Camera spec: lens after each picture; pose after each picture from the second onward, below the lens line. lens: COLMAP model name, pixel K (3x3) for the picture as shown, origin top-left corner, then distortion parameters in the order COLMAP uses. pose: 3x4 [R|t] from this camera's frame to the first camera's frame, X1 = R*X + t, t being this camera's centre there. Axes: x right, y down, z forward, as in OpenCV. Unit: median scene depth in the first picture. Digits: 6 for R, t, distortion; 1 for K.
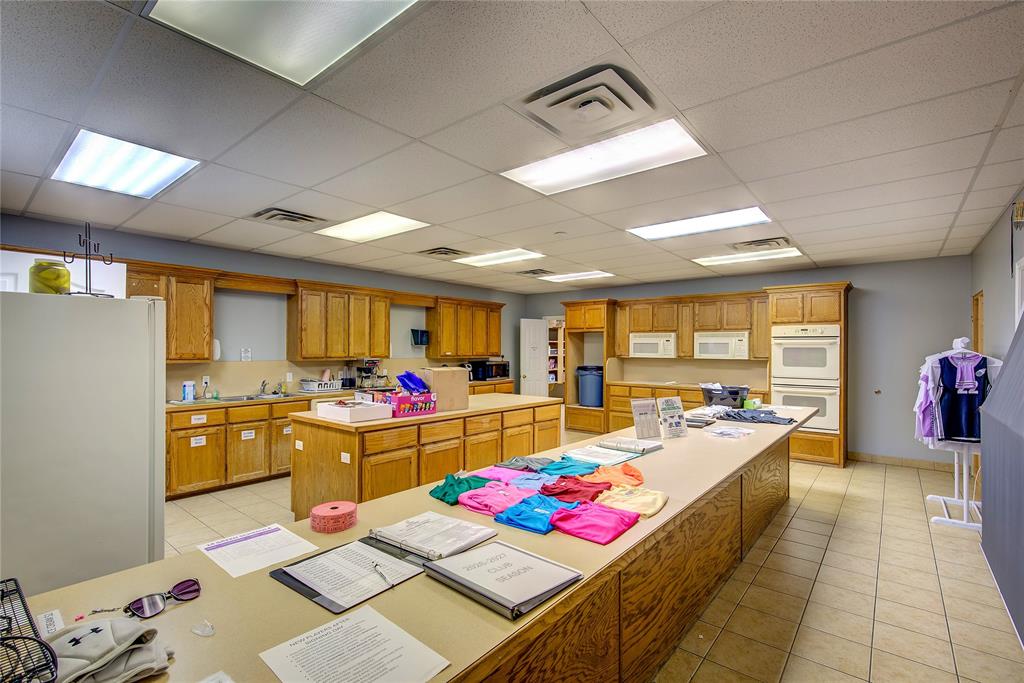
lens RADIAL K [[473.1, 0, 512.0], [0, 473.1, 341.5], [0, 0, 1]] dist [0.000255, 0.000000]
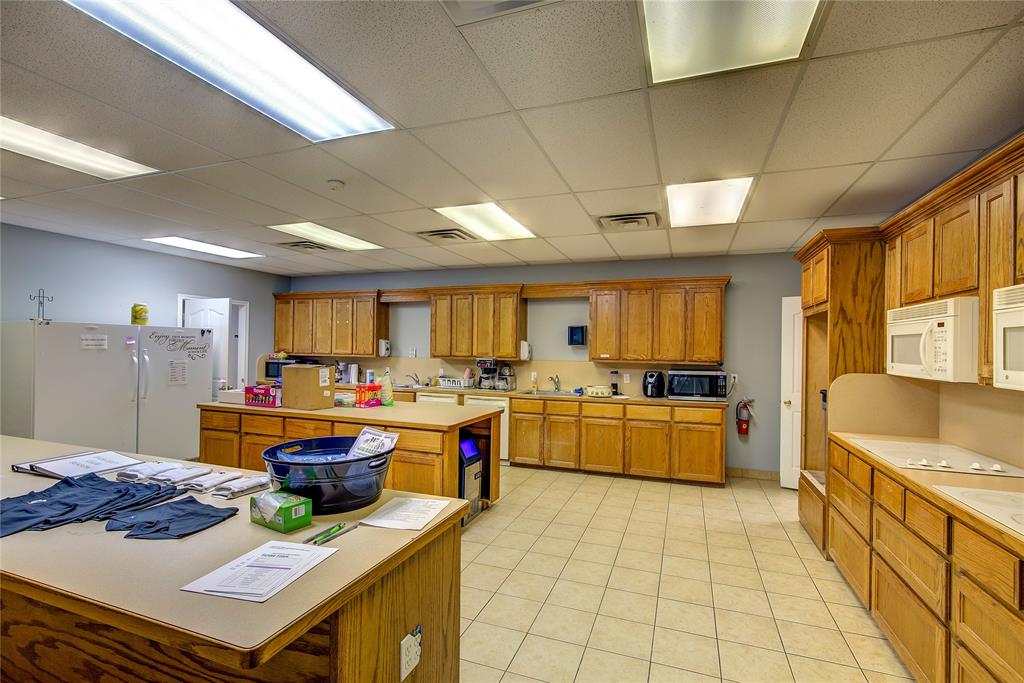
lens RADIAL K [[459.7, 0, 512.0], [0, 459.7, 341.5], [0, 0, 1]] dist [-0.018609, -0.000048]
pose [[0.333144, -0.012413, -0.942794, 0.593865], [0.000250, 0.999914, -0.013076, 0.013207], [0.942876, 0.004121, 0.333119, 0.727291]]
